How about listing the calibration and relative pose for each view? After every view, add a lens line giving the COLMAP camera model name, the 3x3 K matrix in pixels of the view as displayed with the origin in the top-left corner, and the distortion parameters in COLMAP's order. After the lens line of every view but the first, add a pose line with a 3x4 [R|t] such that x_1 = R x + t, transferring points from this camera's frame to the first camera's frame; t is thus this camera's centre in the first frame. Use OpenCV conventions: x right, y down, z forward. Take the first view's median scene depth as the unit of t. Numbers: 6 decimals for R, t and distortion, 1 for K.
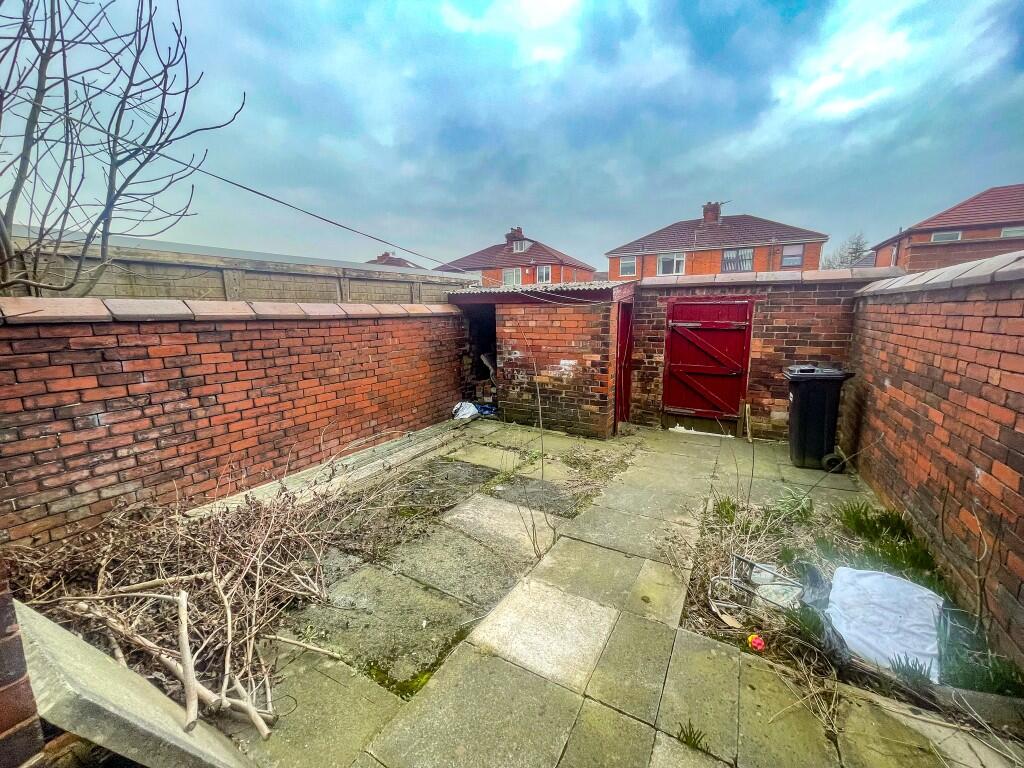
lens RADIAL K [[411.6, 0, 510.4], [0, 411.6, 381.3], [0, 0, 1]] dist [-0.004071, -0.000134]
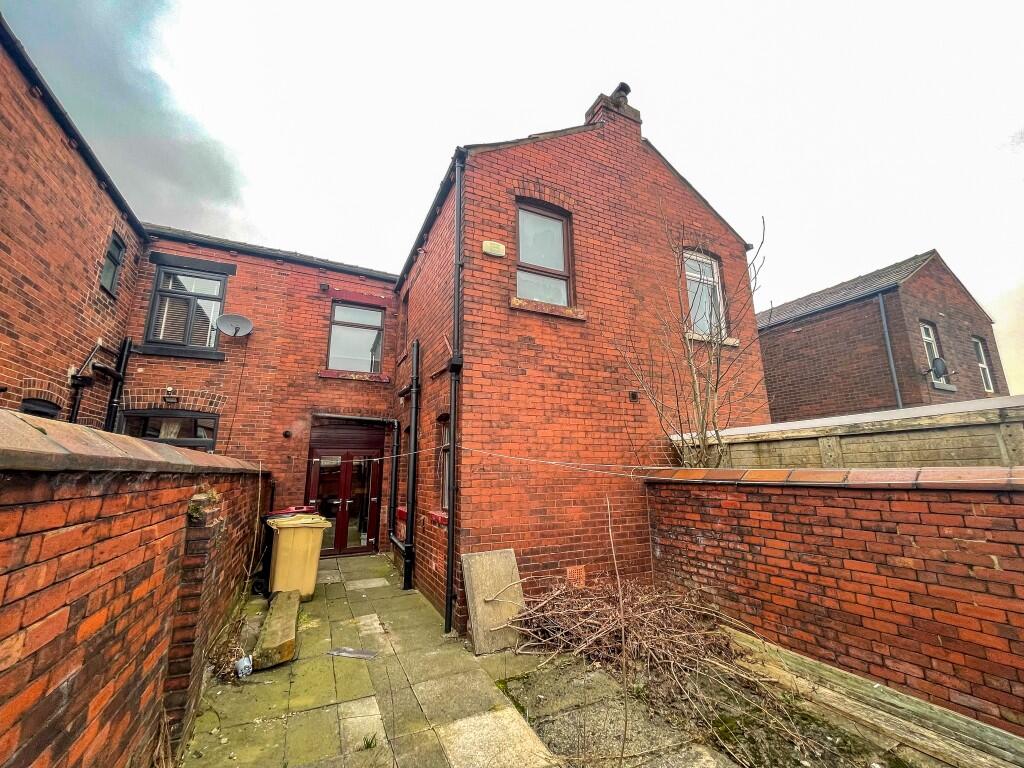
lens RADIAL K [[411.6, 0, 510.4], [0, 411.6, 381.3], [0, 0, 1]] dist [-0.004071, -0.000134]
pose [[-0.572340, -0.162807, -0.803692, 0.787076], [-0.119982, 0.986171, -0.114329, -0.225741], [0.811191, 0.030993, -0.583959, 1.108002]]
